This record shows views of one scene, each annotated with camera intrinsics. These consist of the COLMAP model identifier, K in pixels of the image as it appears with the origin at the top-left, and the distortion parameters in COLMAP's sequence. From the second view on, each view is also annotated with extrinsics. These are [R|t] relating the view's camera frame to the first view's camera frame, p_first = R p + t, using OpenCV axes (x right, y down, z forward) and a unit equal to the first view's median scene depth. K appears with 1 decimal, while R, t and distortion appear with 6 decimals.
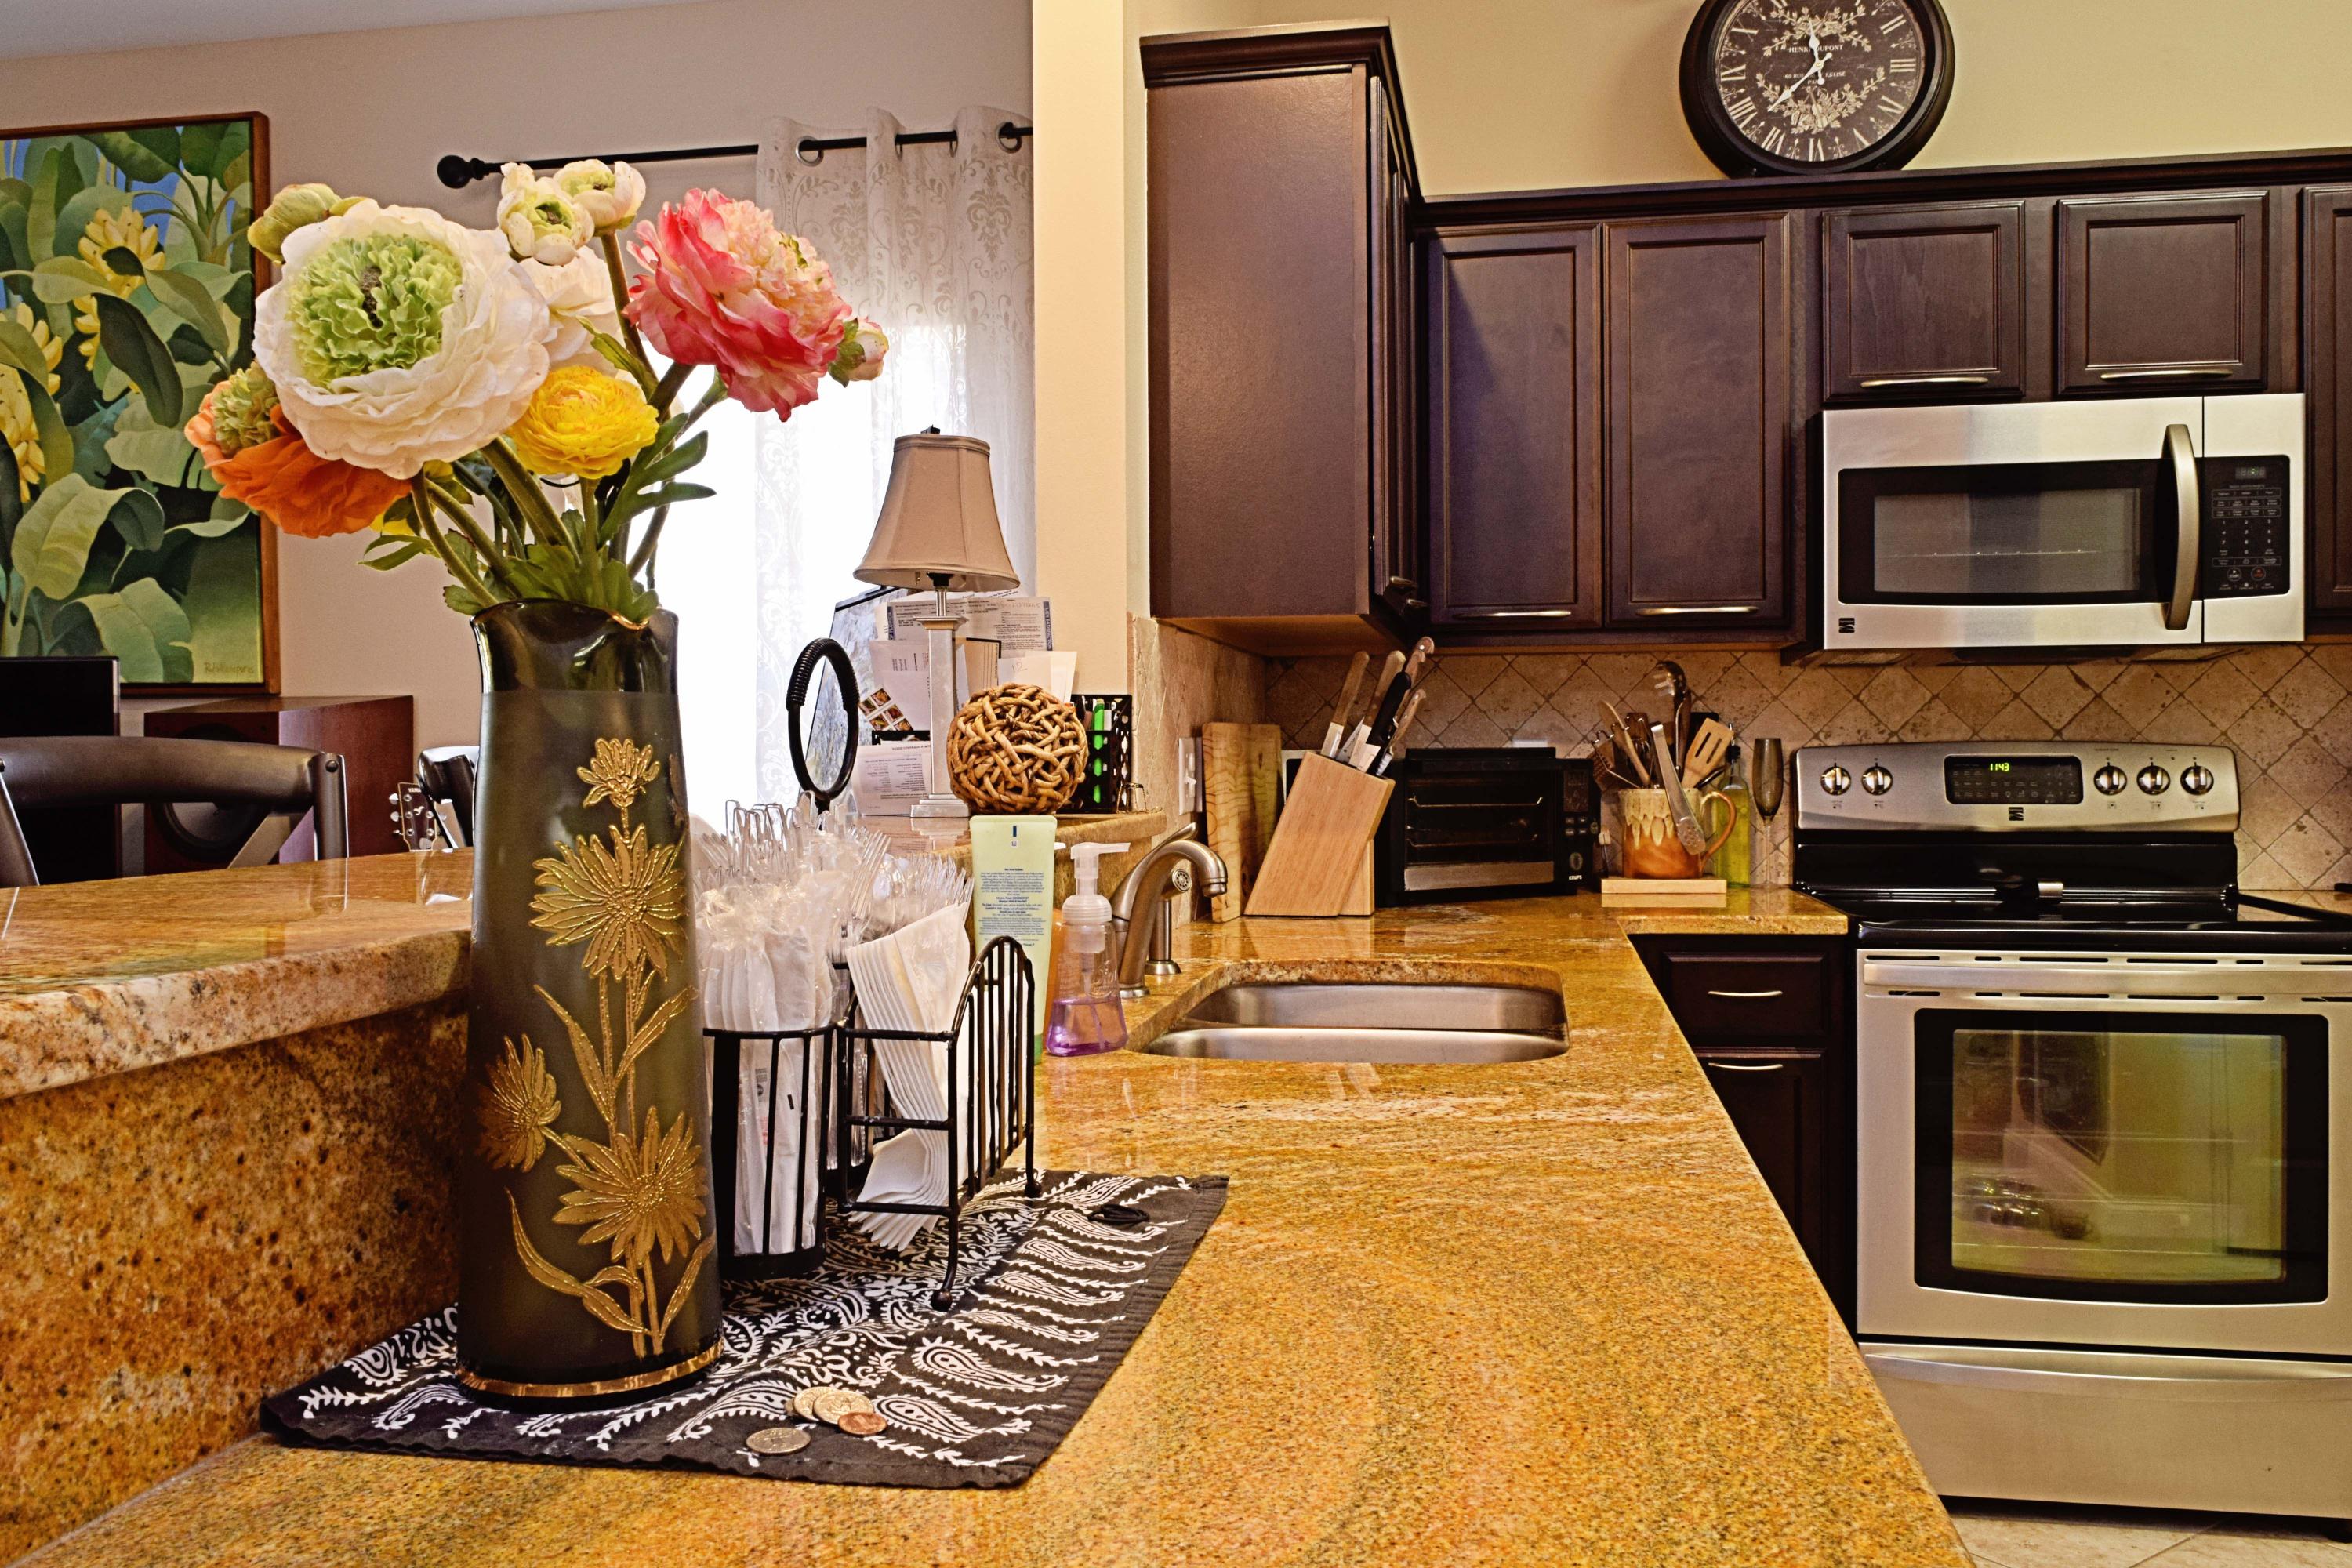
lens RADIAL K [[1818.7, 0, 1180.3], [0, 1818.7, 778.6], [0, 0, 1]] dist [-0.024696, 0.017740]
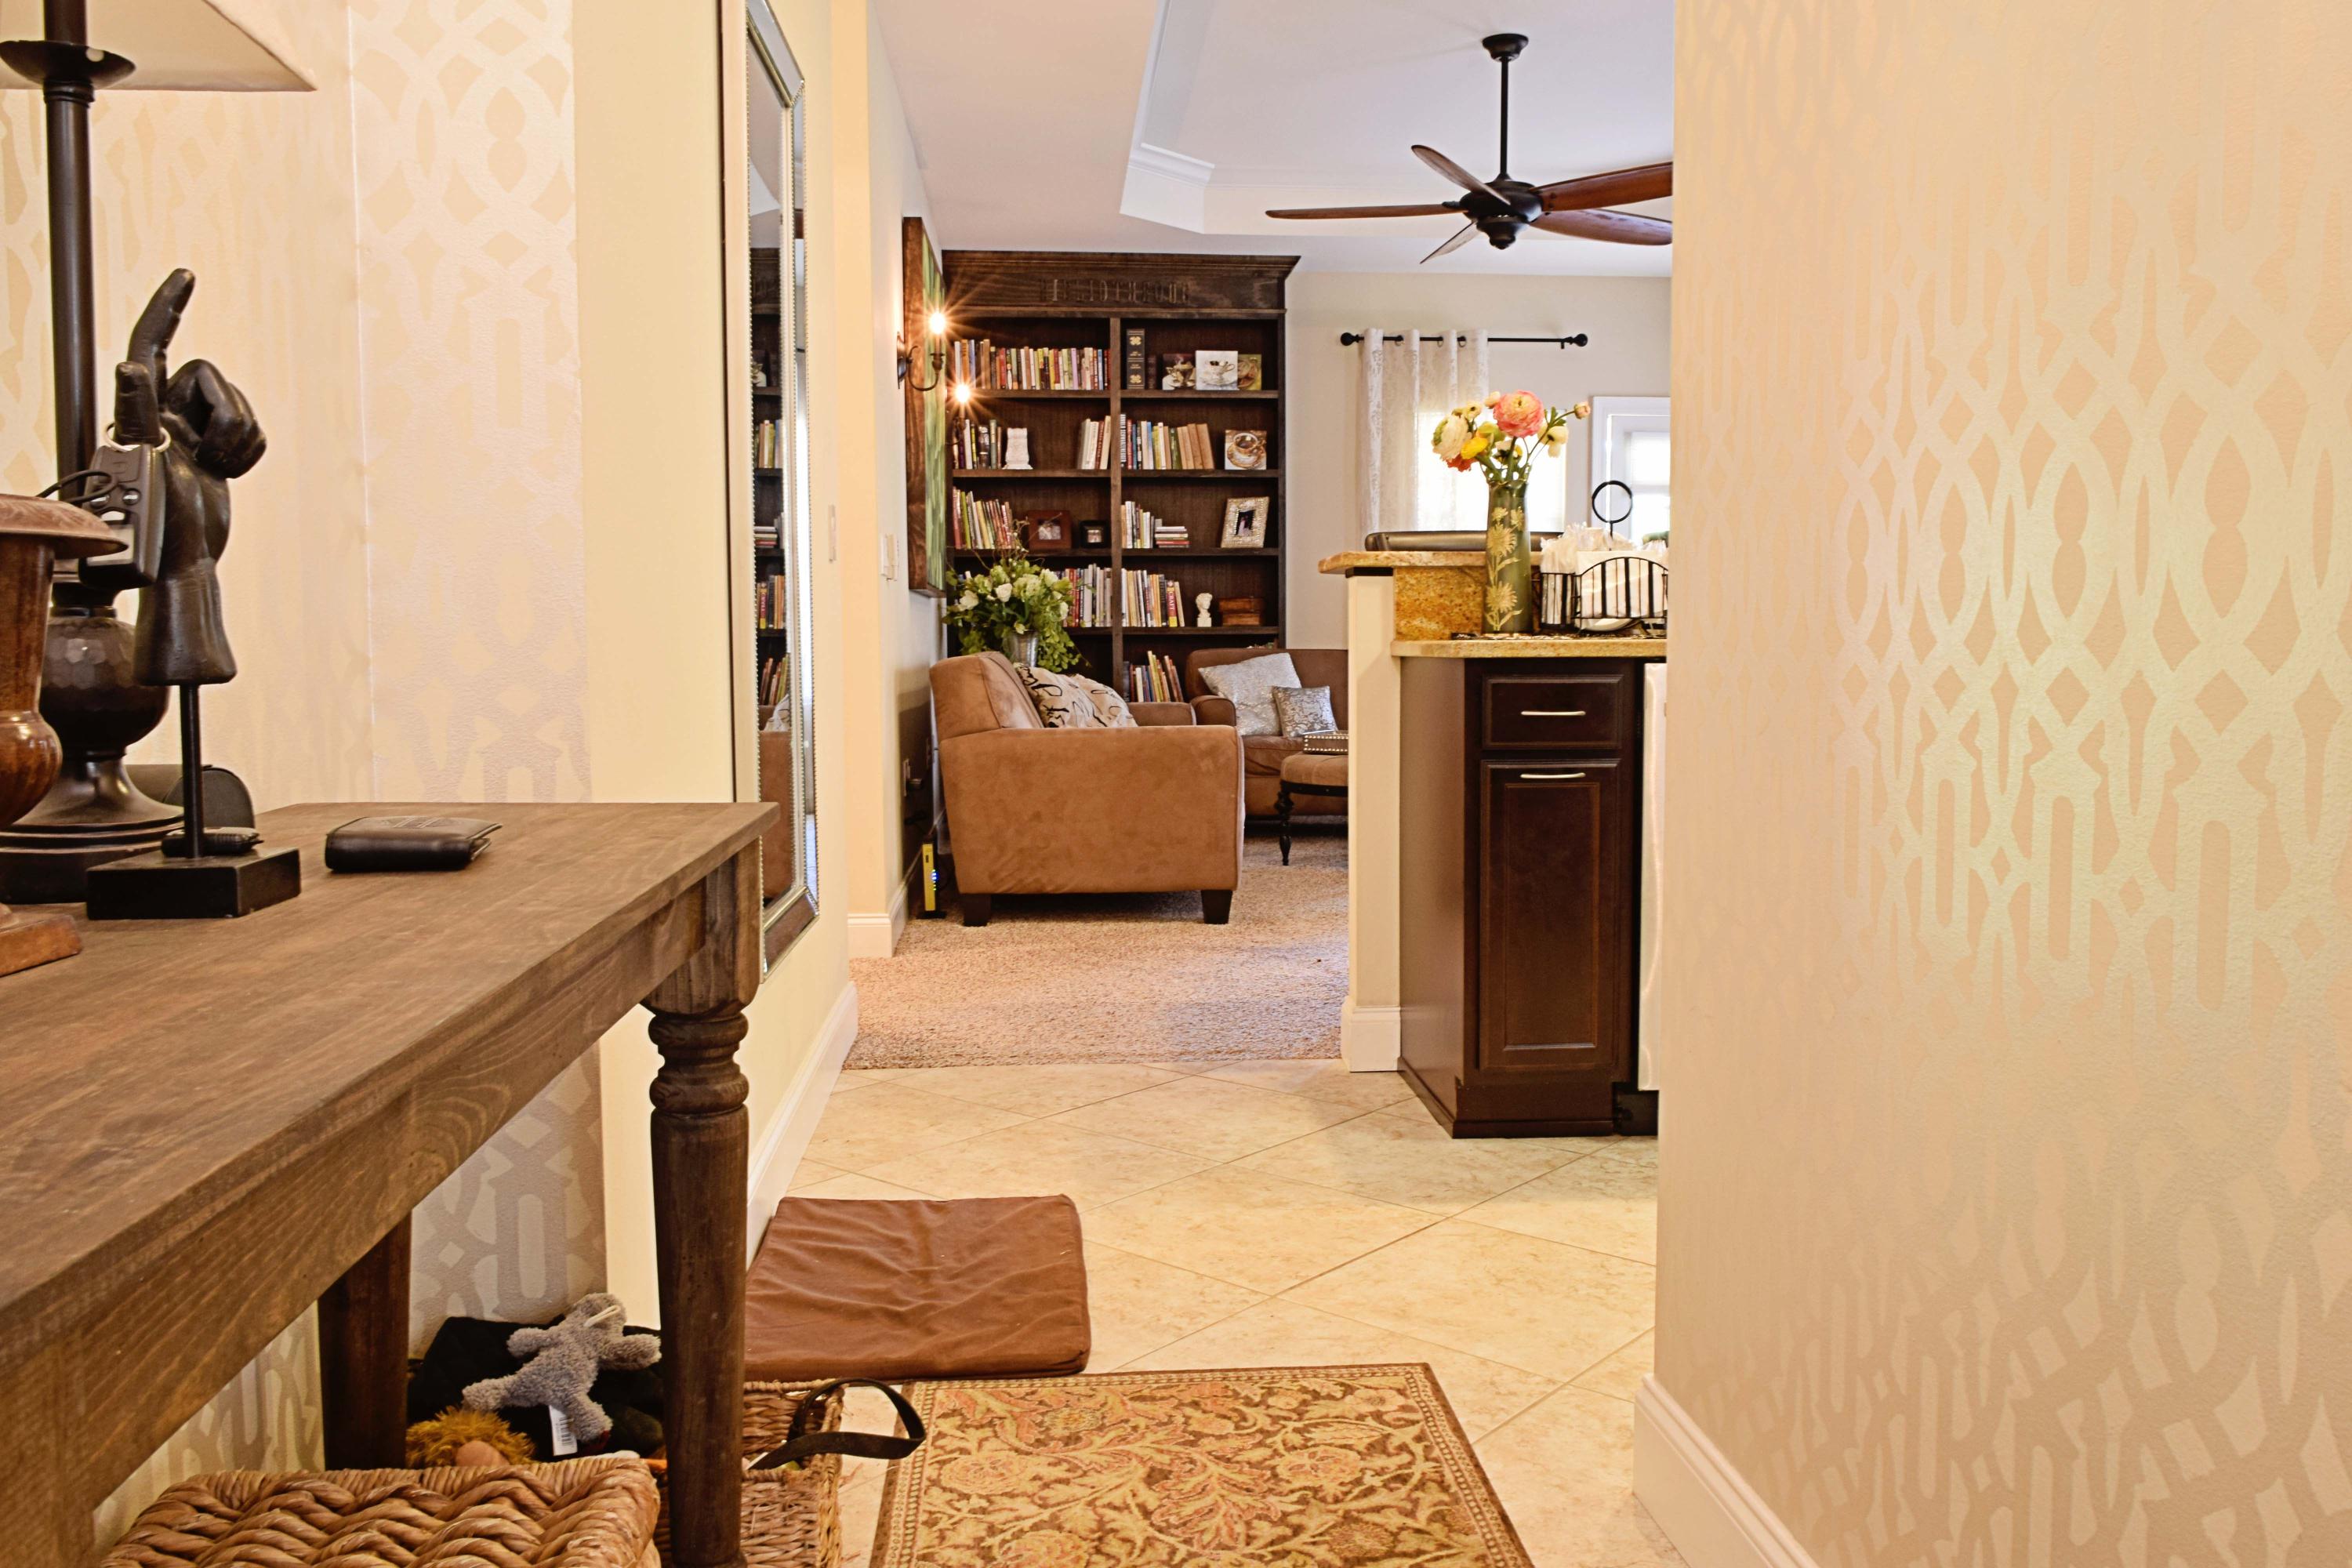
lens RADIAL K [[1818.7, 0, 1178.9], [0, 1818.7, 776.1], [0, 0, 1]] dist [-0.024696, 0.017740]
pose [[0.243986, 0.077460, -0.966680, 1.007062], [-0.009283, 0.996946, 0.077542, 0.077636], [0.969734, -0.009945, 0.243960, -0.248917]]
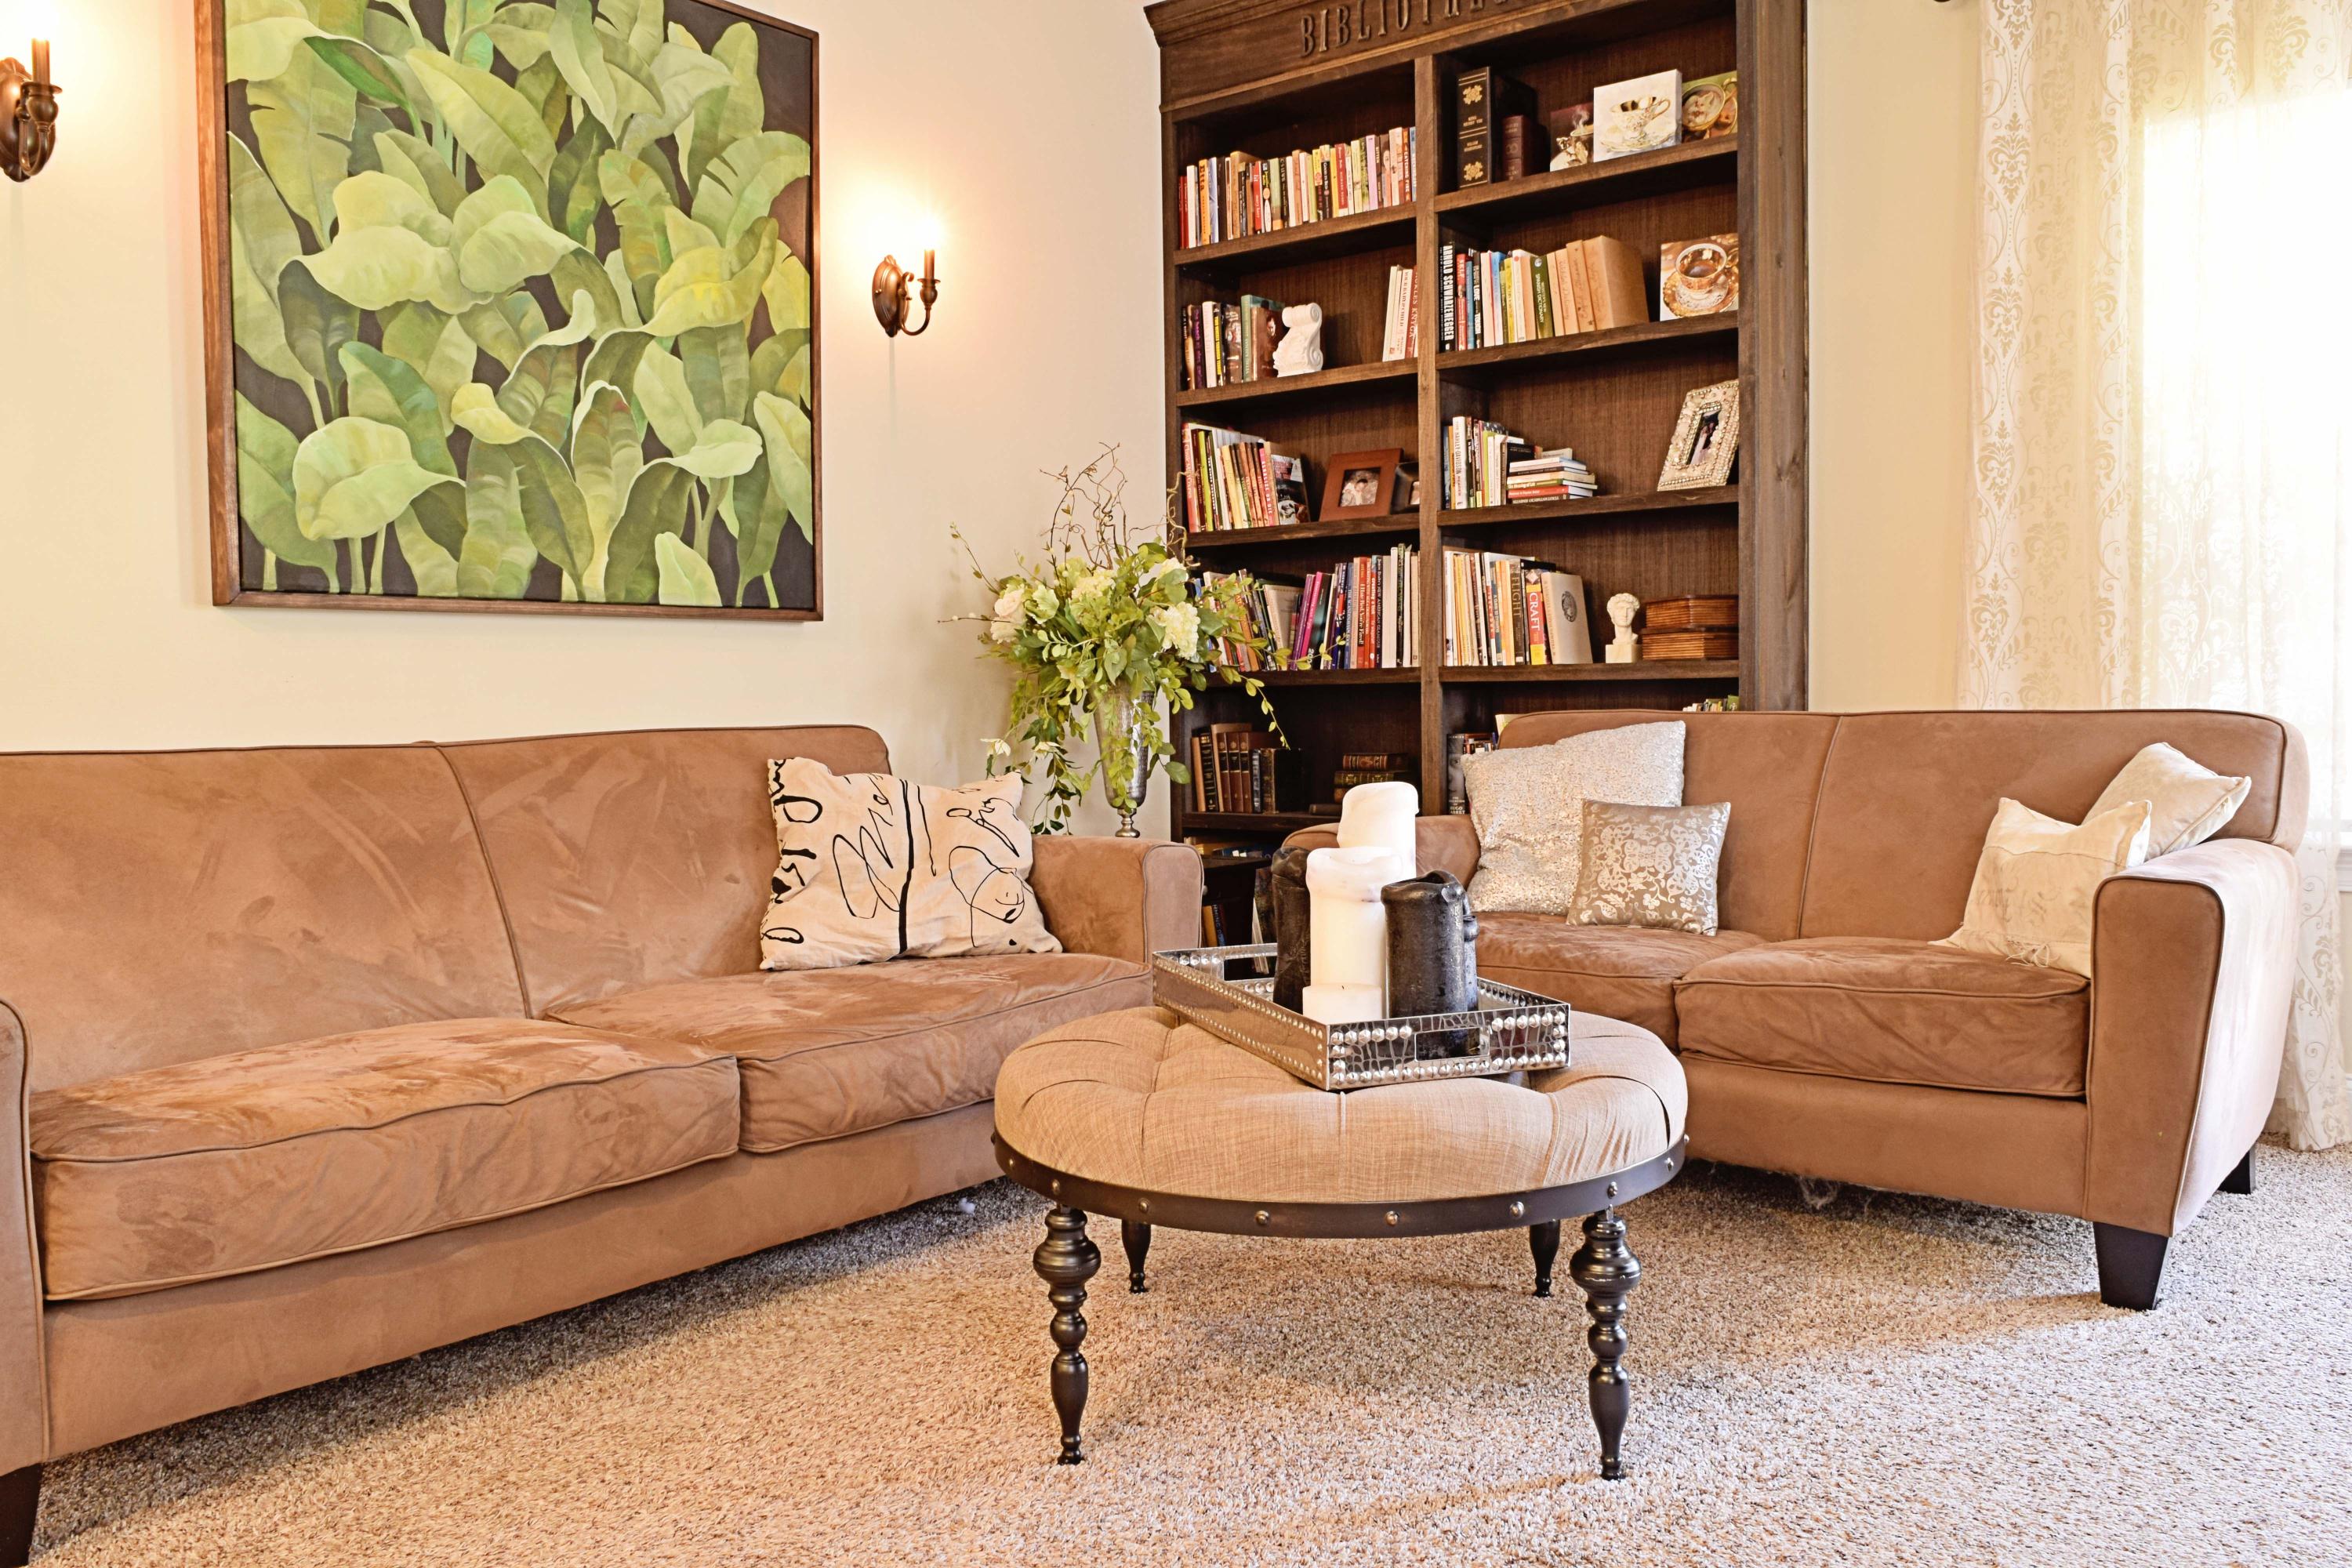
lens RADIAL K [[1818.7, 0, 1173.7], [0, 1818.7, 773.9], [0, 0, 1]] dist [-0.024696, 0.017740]
pose [[-0.484612, 0.053757, -0.873076, -0.408982], [0.006178, 0.998295, 0.058038, 0.066654], [0.874708, 0.022732, -0.484118, 0.861607]]
